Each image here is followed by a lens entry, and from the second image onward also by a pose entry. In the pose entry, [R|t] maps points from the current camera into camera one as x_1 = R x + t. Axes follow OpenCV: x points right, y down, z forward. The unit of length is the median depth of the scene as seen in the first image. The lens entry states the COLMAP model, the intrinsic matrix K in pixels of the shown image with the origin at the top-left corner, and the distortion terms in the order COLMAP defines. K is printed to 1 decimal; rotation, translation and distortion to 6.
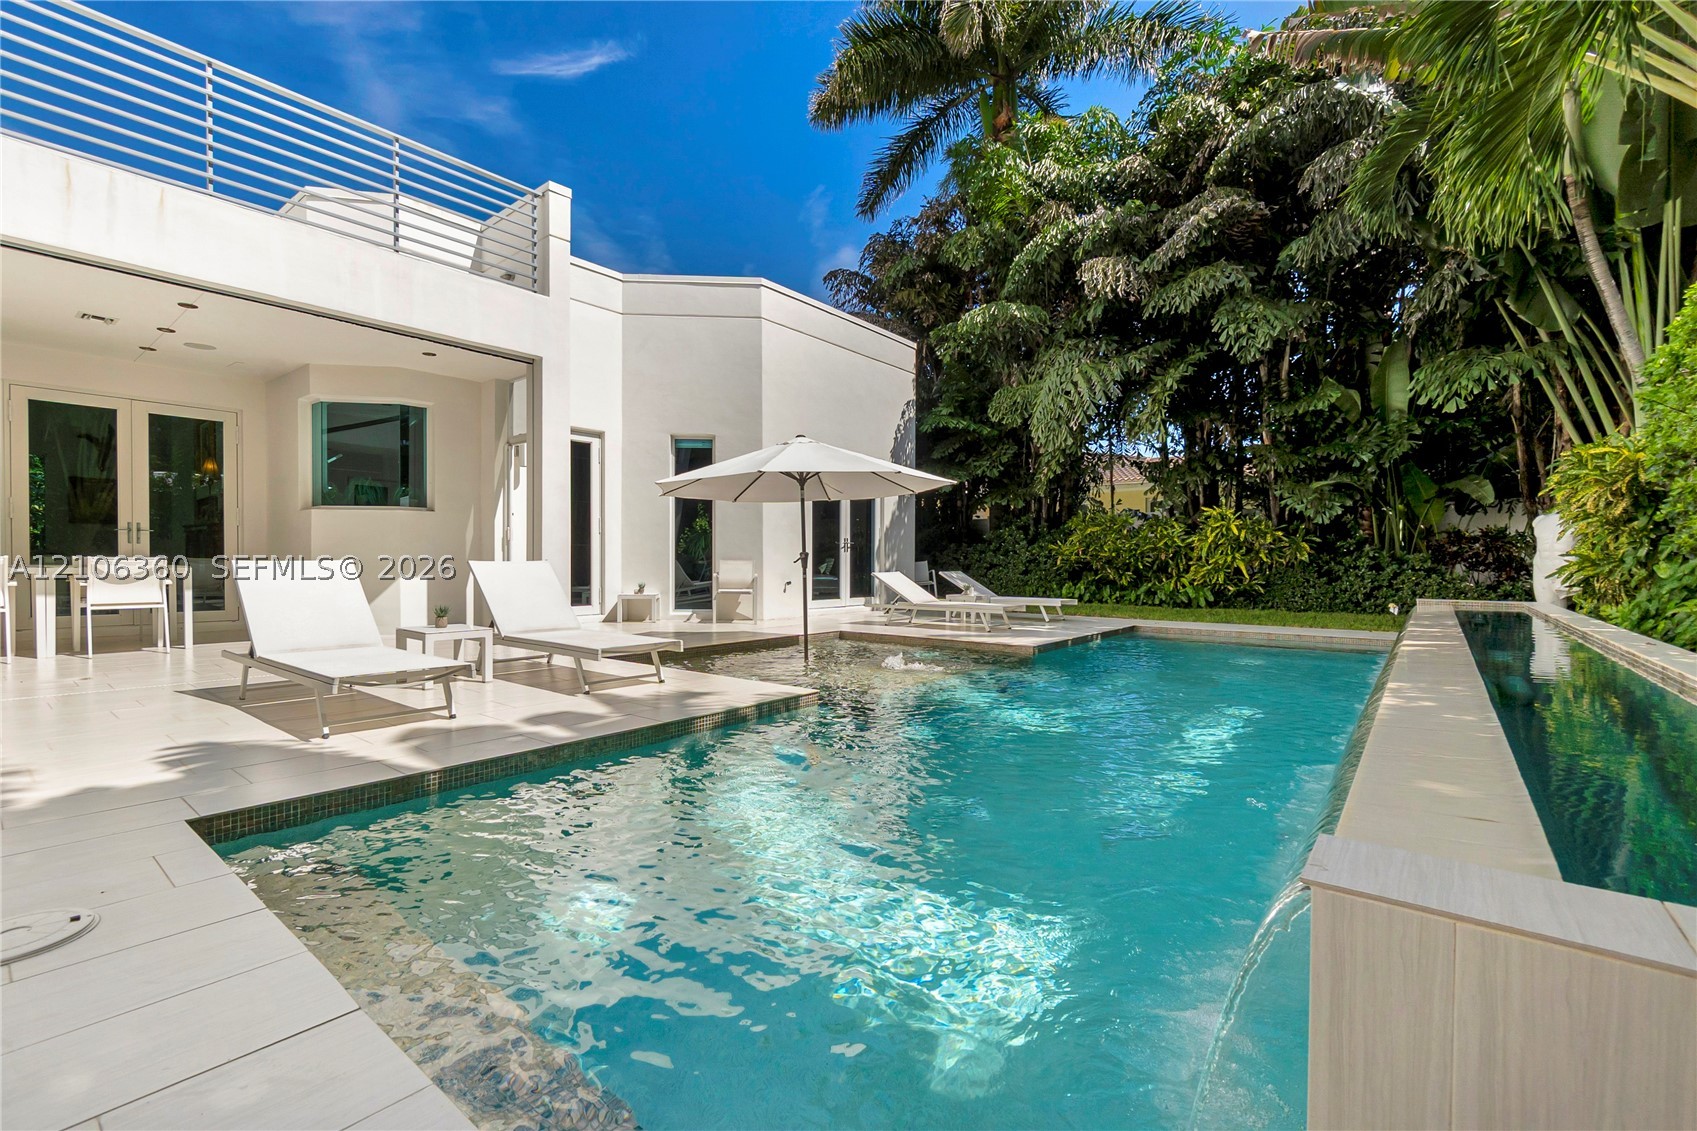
lens RADIAL K [[743.8, 0, 831.5], [0, 743.8, 573.3], [0, 0, 1]] dist [-0.001424, 0.001407]
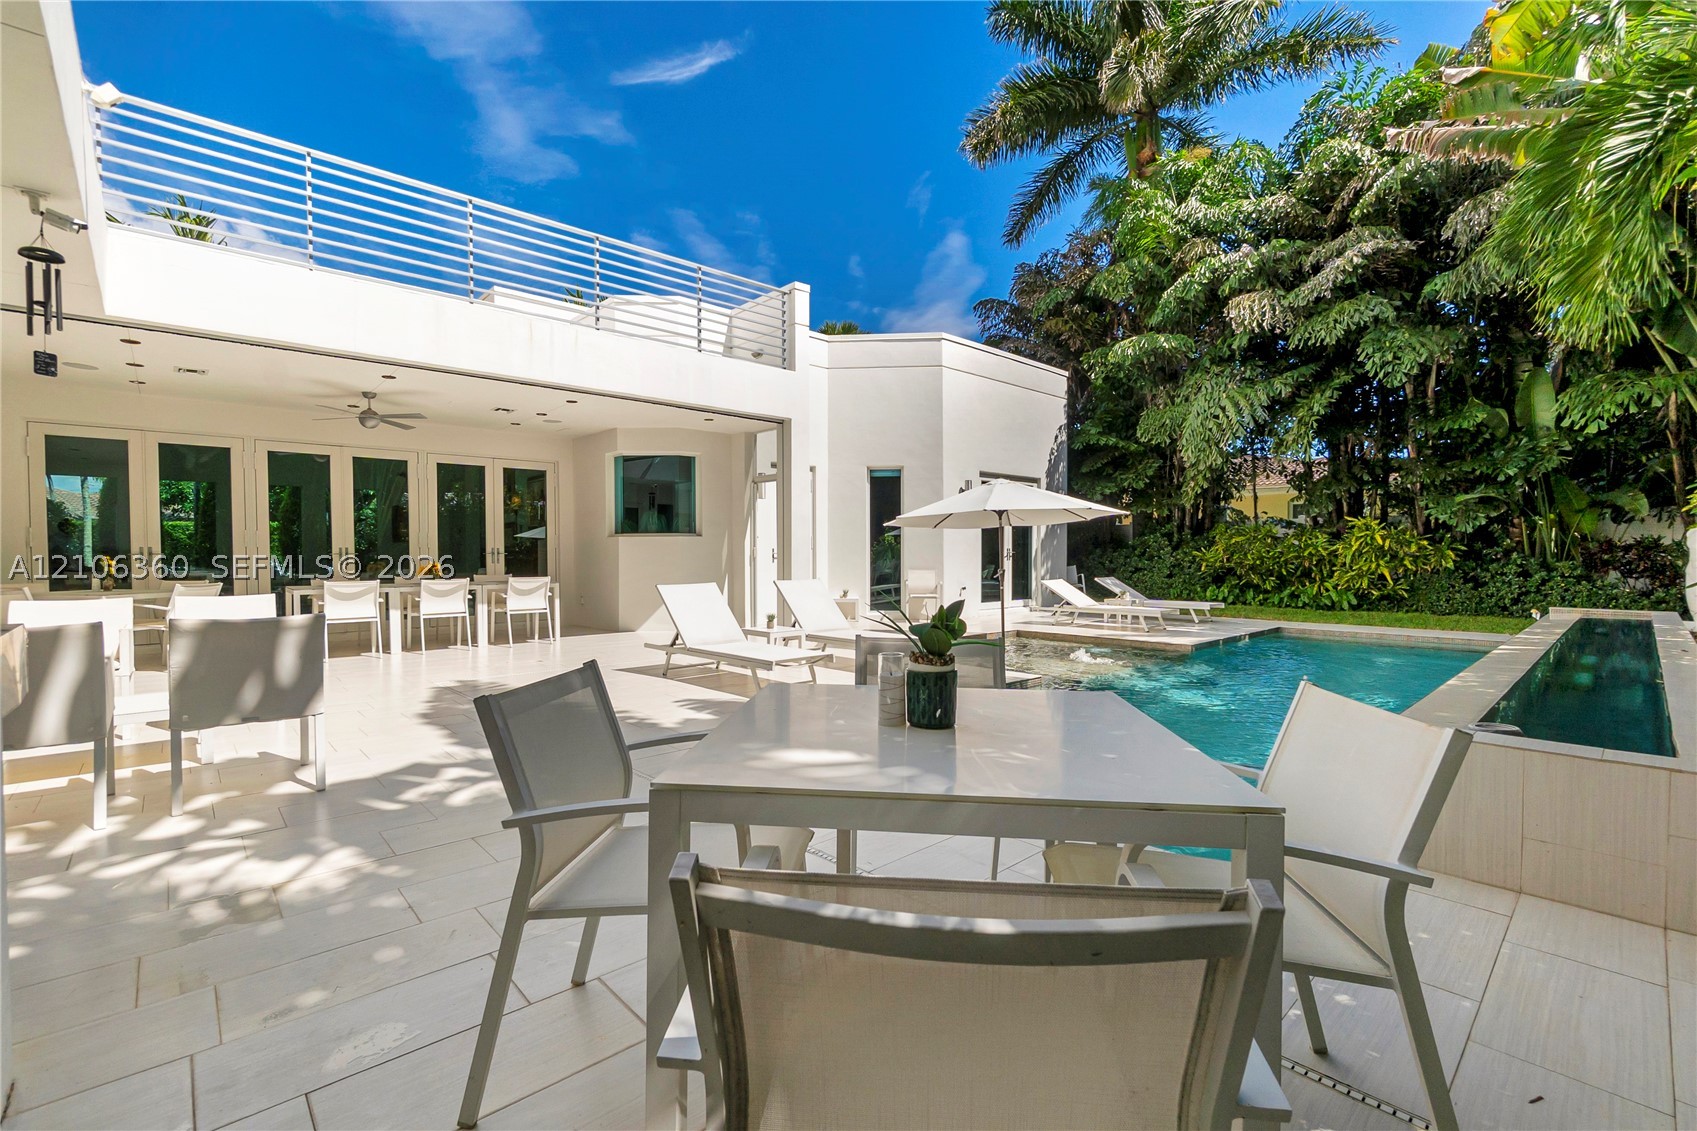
lens RADIAL K [[743.8, 0, 834.7], [0, 743.8, 575.3], [0, 0, 1]] dist [-0.001424, 0.001407]
pose [[0.989478, -0.002195, -0.144668, -0.087591], [0.004011, 0.999917, 0.012259, -0.022920], [0.144629, -0.012711, 0.989404, -0.192212]]
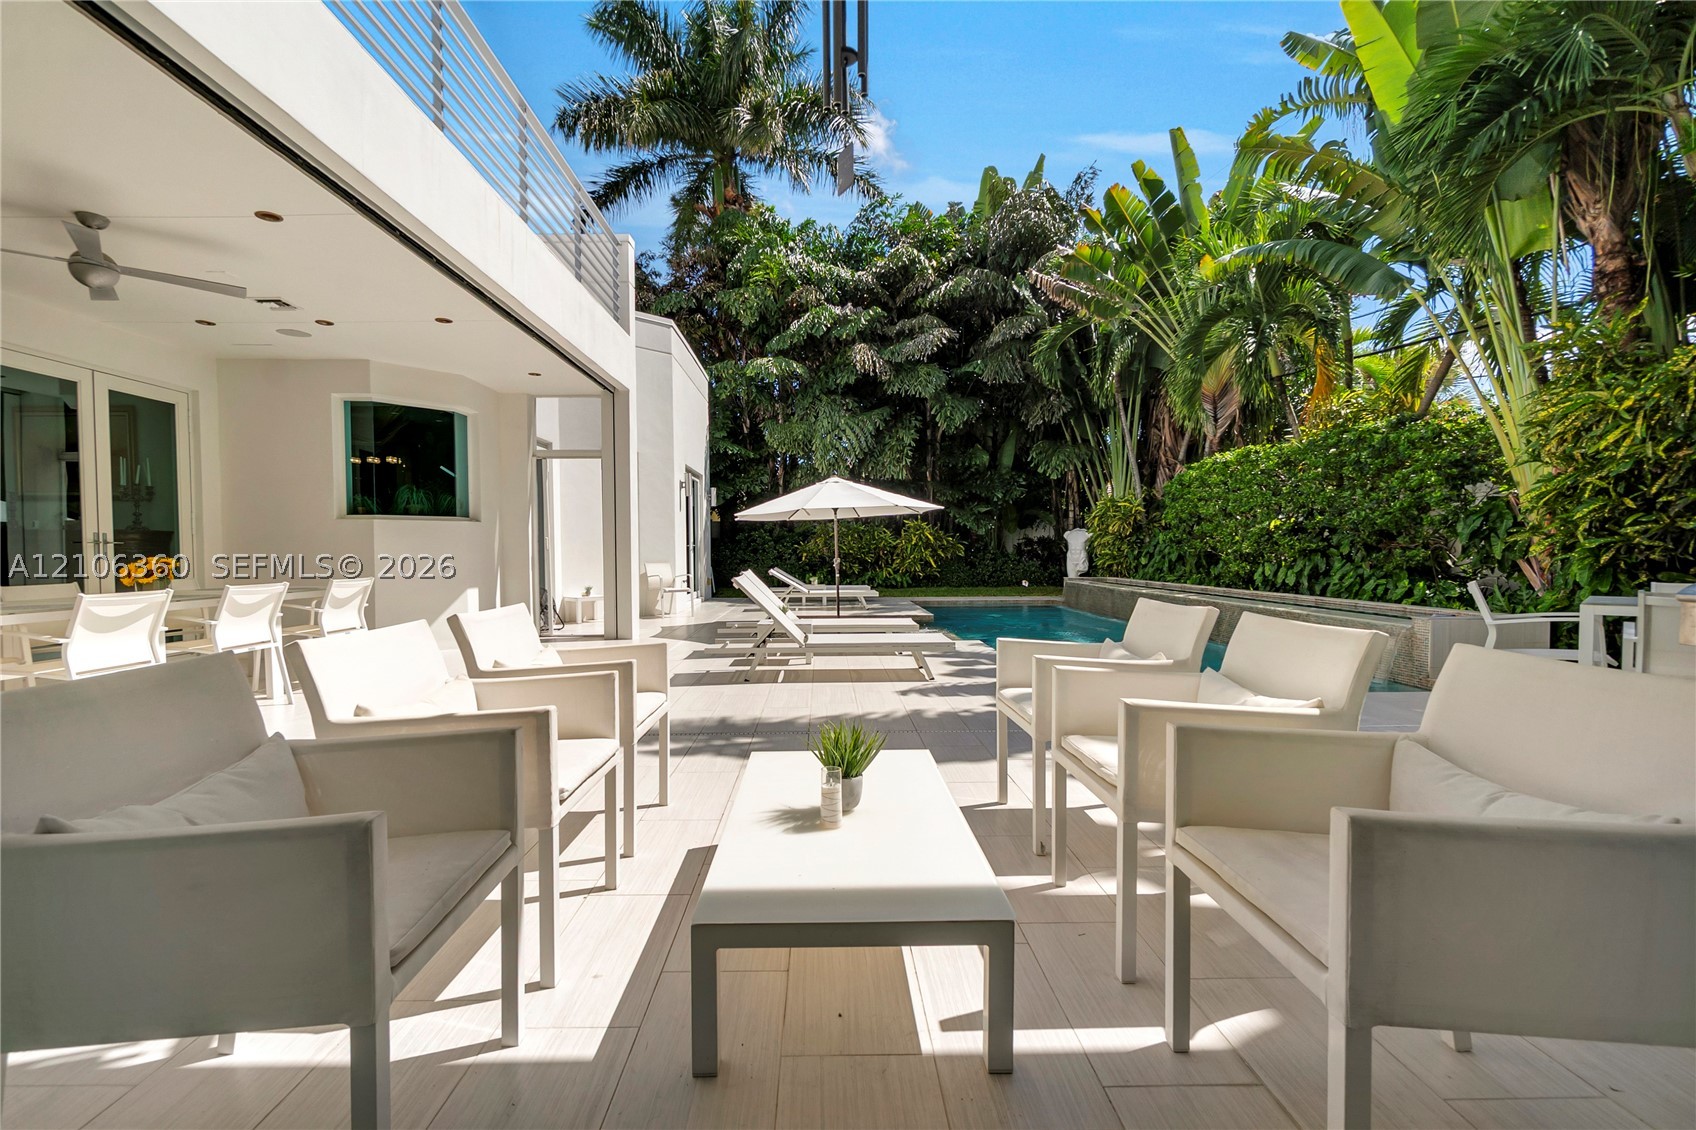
lens RADIAL K [[738.4, 0, 837.2], [0, 738.4, 566.7], [0, 0, 1]] dist [-0.006120, -0.000426]
pose [[0.760166, -0.023249, 0.649313, -0.614096], [0.017753, 0.999730, 0.015012, -0.022273], [-0.649486, 0.000116, 0.760373, -0.042916]]
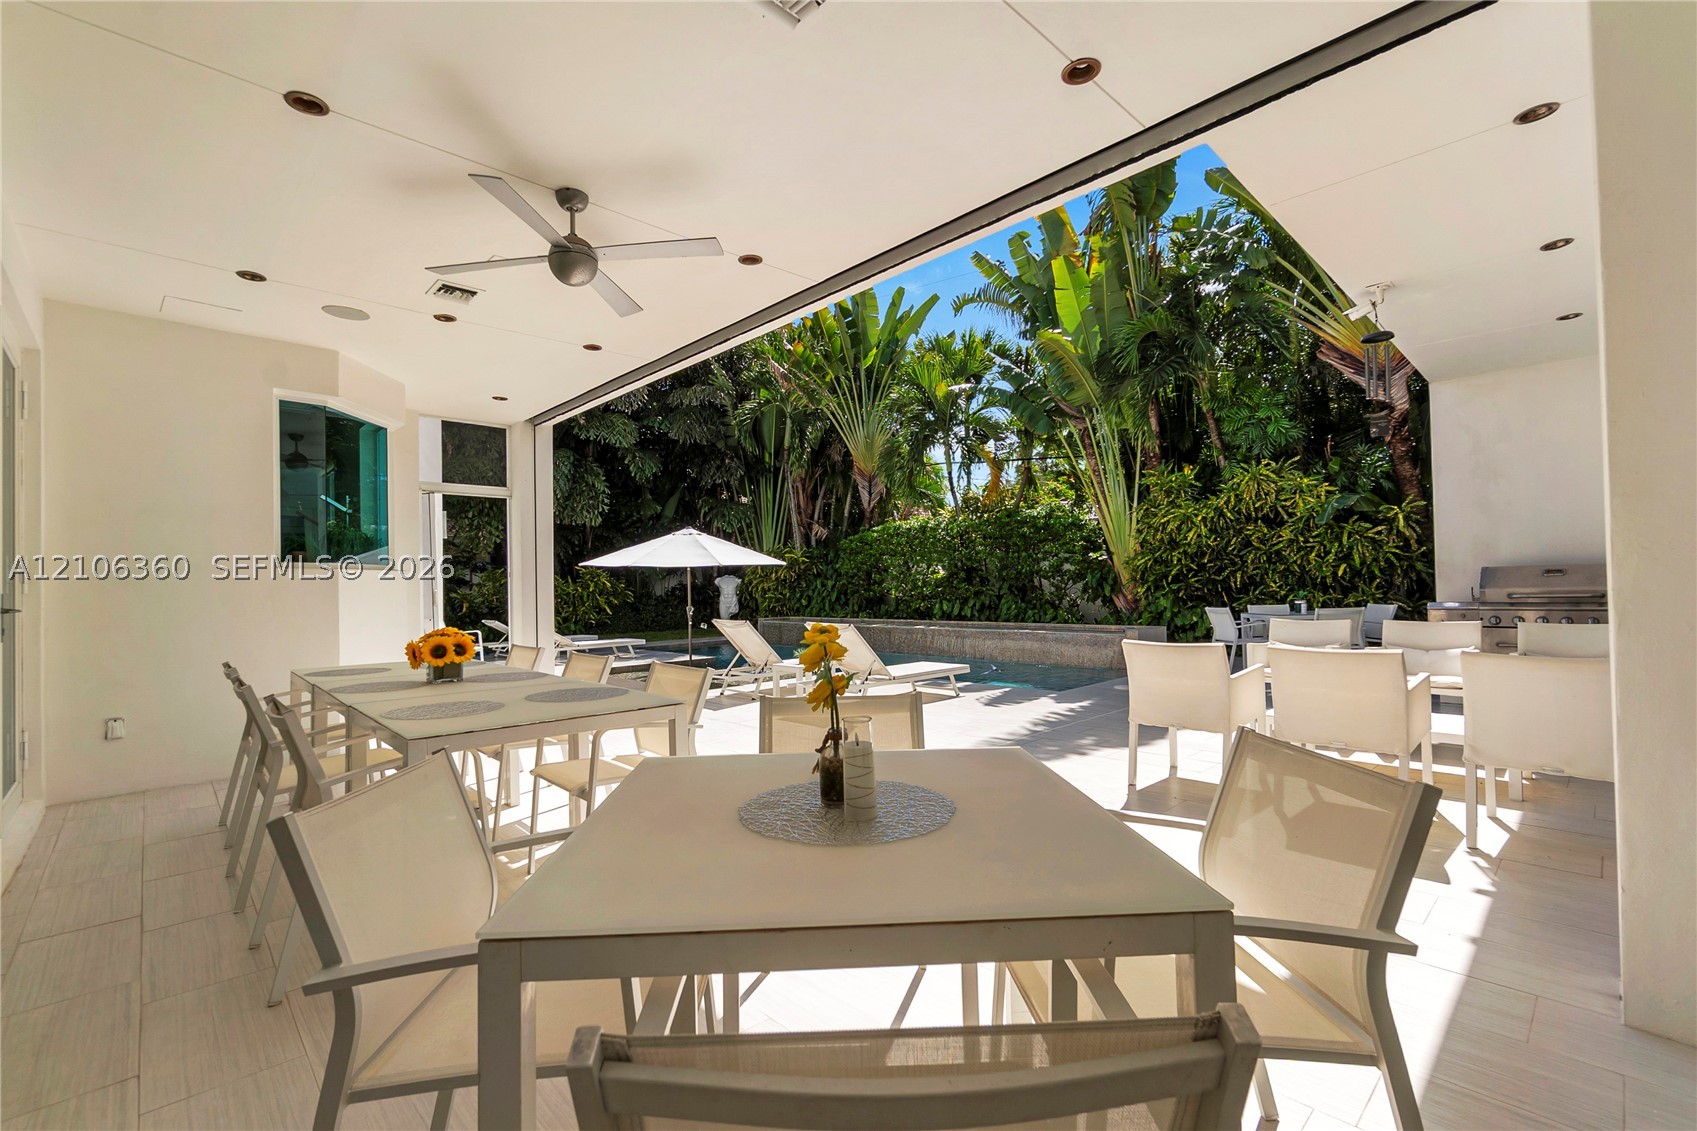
lens RADIAL K [[743.8, 0, 842.6], [0, 743.8, 571.1], [0, 0, 1]] dist [-0.001424, 0.001407]
pose [[0.117770, 0.014458, 0.992936, -0.947239], [0.033712, 0.999259, -0.018548, -0.039390], [-0.992468, 0.035658, 0.117196, 0.343720]]
